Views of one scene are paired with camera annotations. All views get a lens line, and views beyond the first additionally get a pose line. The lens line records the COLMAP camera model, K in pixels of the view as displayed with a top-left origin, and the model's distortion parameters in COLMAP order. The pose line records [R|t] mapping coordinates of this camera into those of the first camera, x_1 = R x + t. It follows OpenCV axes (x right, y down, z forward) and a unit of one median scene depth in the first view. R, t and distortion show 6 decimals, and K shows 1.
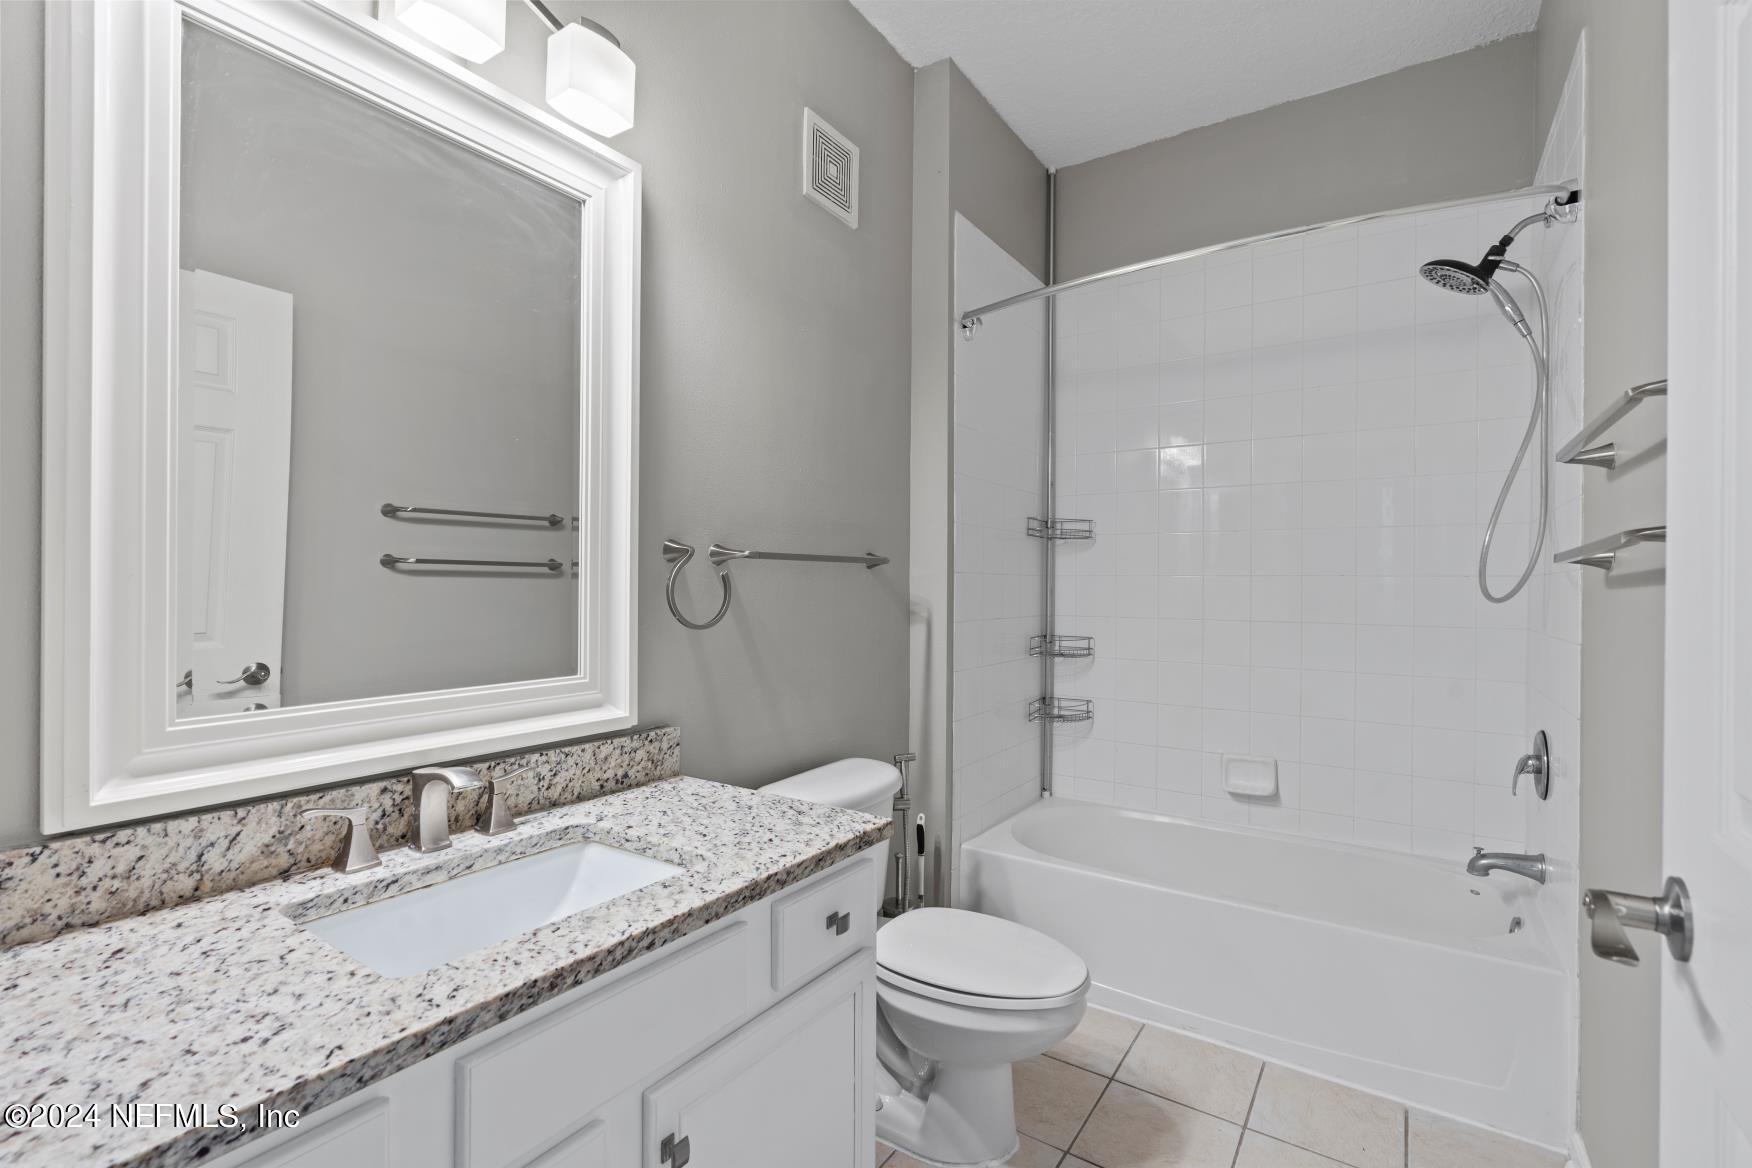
lens RADIAL K [[790.5, 0, 876.3], [0, 790.5, 585.2], [0, 0, 1]] dist [-0.000282, 0.000653]
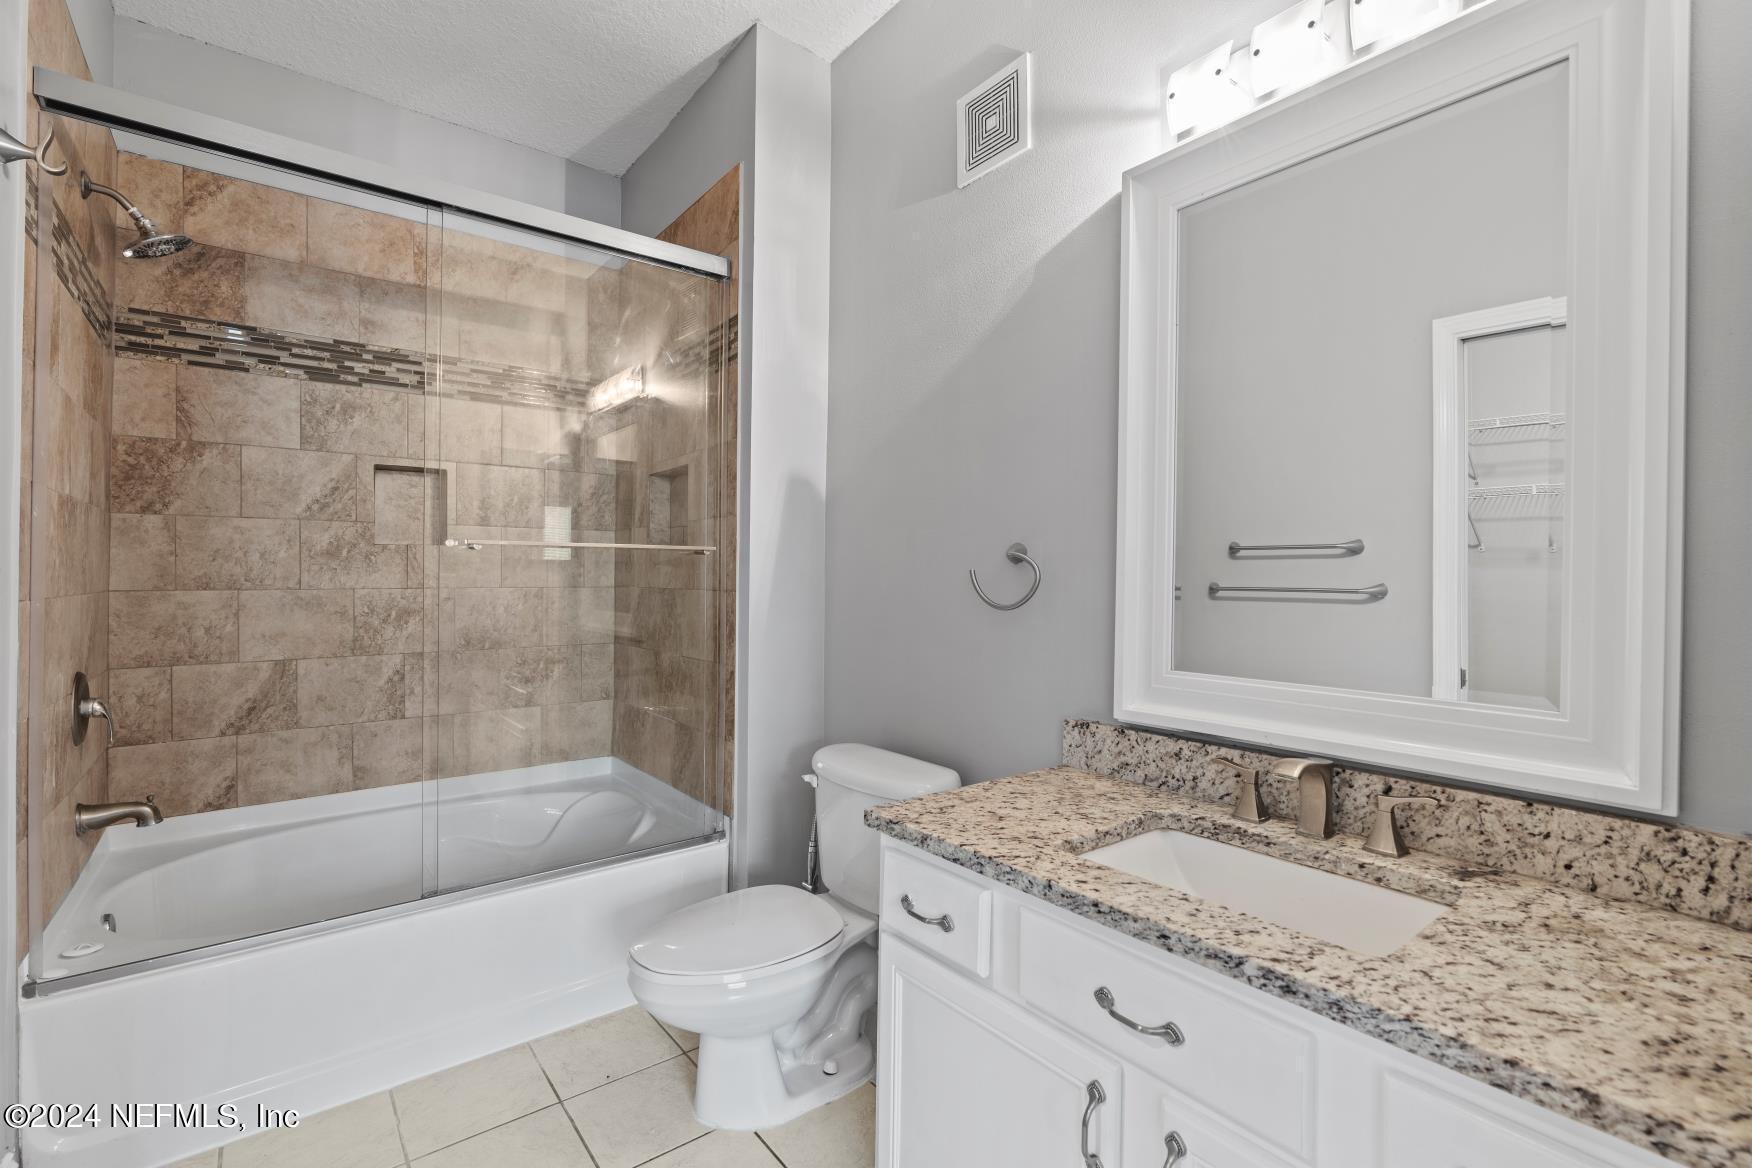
lens RADIAL K [[790.5, 0, 876.1], [0, 790.5, 576.9], [0, 0, 1]] dist [-0.000282, 0.000653]
pose [[-0.314735, -0.010141, -0.949125, 0.646097], [-0.015743, 0.999861, -0.005463, 0.014537], [0.949049, 0.013222, -0.314851, 0.873621]]
